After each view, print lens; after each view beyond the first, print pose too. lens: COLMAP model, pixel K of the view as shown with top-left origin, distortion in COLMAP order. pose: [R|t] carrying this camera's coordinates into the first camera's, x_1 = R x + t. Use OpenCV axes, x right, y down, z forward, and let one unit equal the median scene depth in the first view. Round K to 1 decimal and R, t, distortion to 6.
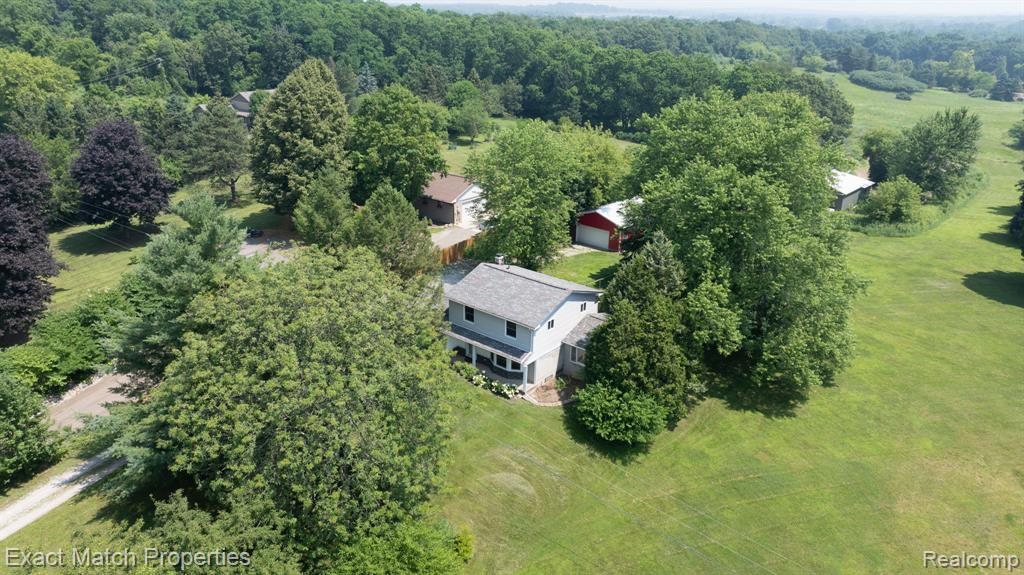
lens RADIAL K [[704.4, 0, 512.0], [0, 704.4, 287.5], [0, 0, 1]] dist [-0.038758, 0.049378]
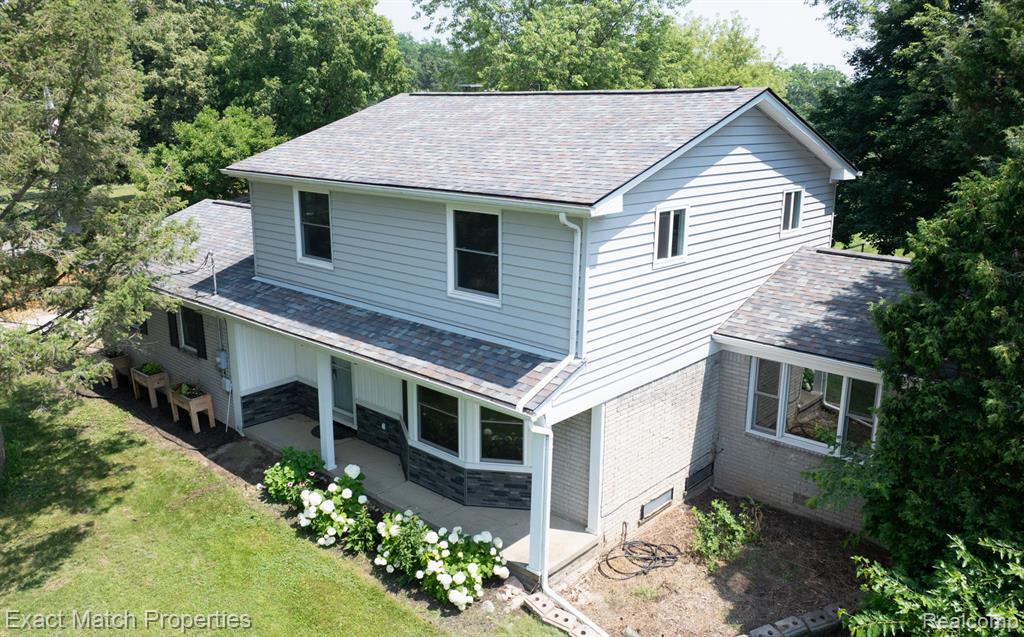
lens RADIAL K [[797.2, 0, 512.0], [0, 797.2, 318.5], [0, 0, 1]] dist [-0.000643, -0.000211]
pose [[0.998218, 0.003495, -0.059576, 0.022899], [-0.010673, 0.992645, -0.120592, 0.103820], [0.058716, 0.121013, 0.990913, 0.763972]]
